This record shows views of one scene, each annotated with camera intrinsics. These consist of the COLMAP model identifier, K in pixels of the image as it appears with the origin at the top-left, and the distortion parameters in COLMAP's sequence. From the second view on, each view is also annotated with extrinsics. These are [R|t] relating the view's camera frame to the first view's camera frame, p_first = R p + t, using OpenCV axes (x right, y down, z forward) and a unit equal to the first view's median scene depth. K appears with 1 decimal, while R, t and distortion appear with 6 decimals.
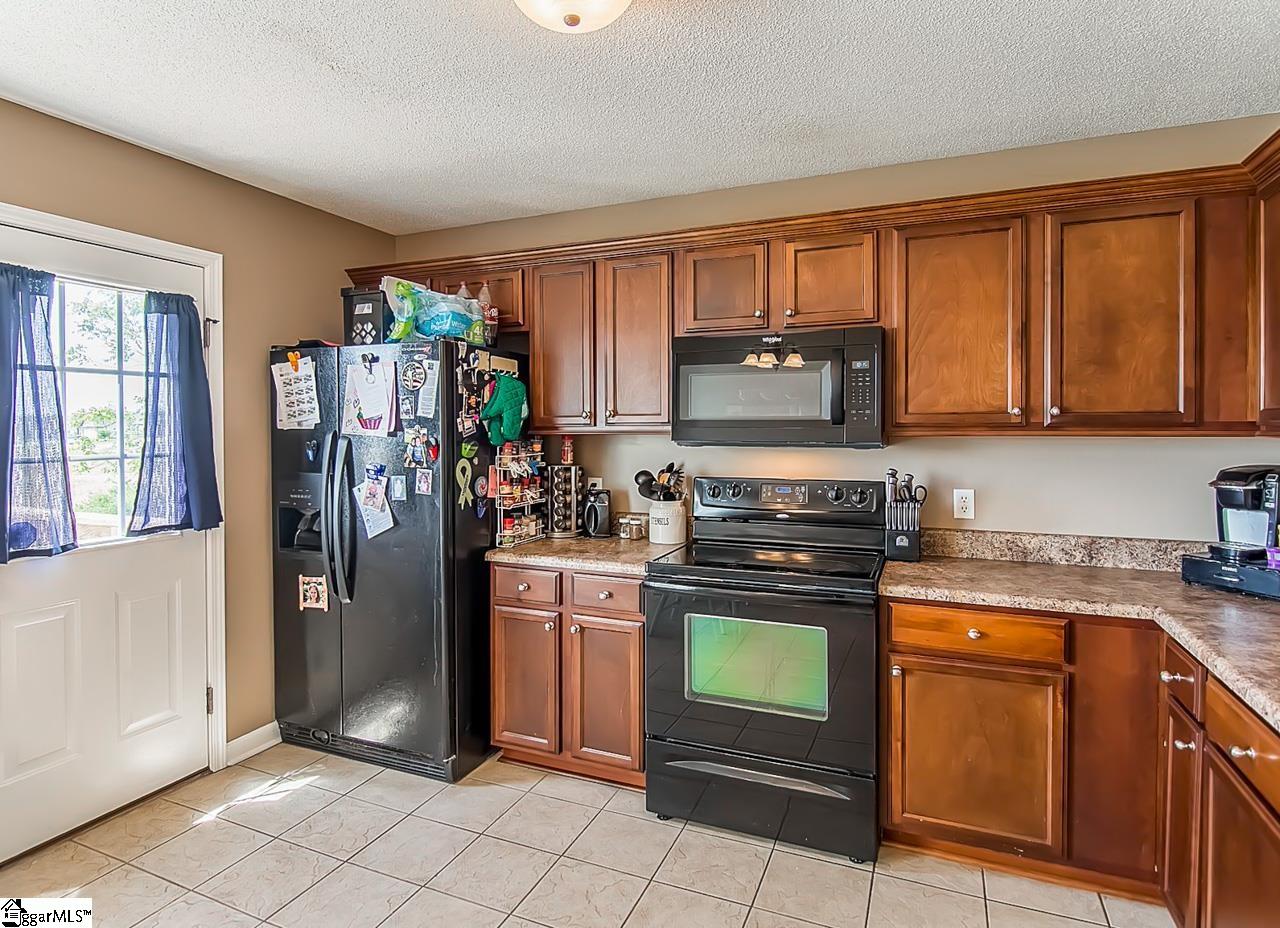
lens RADIAL K [[701.1, 0, 638.4], [0, 701.1, 438.4], [0, 0, 1]] dist [0.002348, 0.000621]
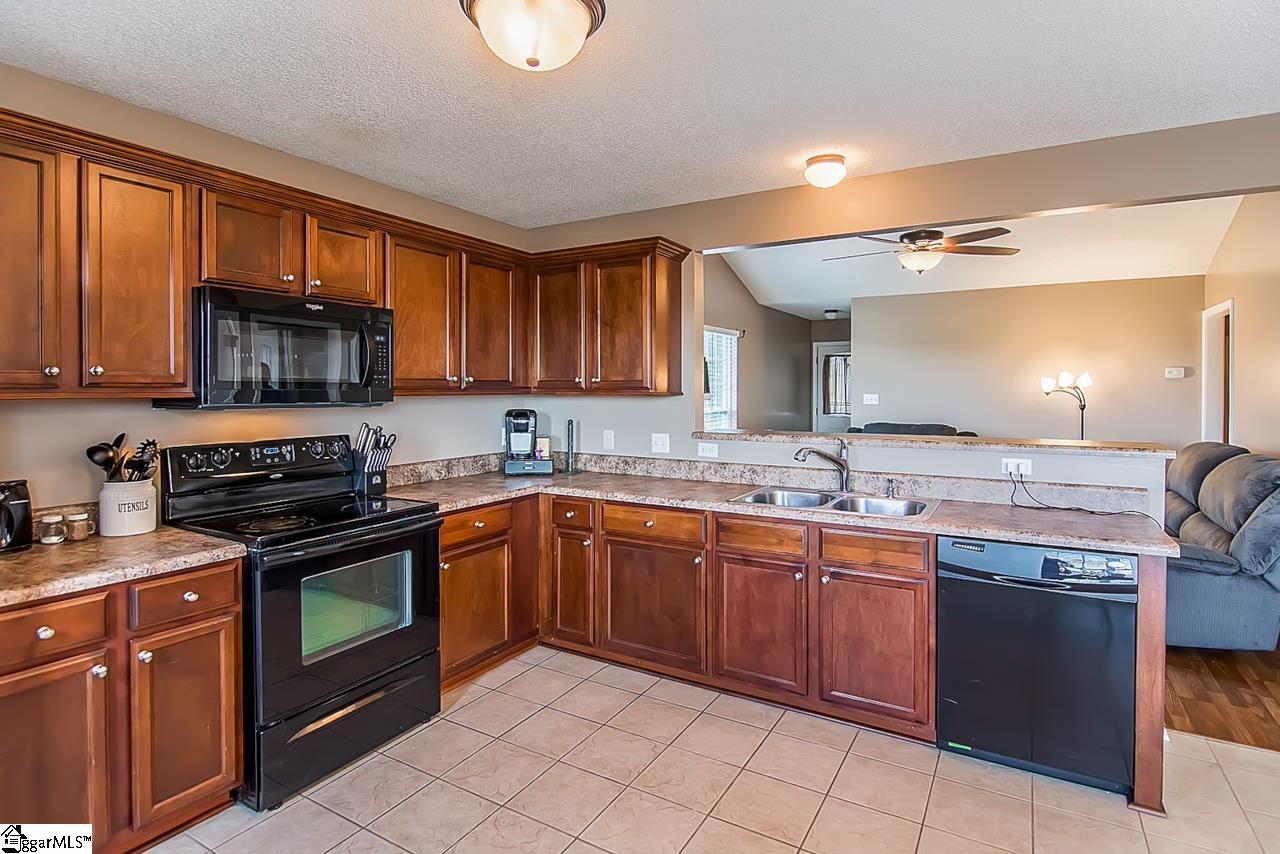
lens RADIAL K [[654.9, 0, 636.3], [0, 654.9, 397.9], [0, 0, 1]] dist [-0.003934, -0.001788]
pose [[0.126352, -0.013647, 0.991892, -0.662167], [0.010497, 0.999868, 0.012419, -0.009104], [-0.991930, 0.008843, 0.126479, 0.355223]]
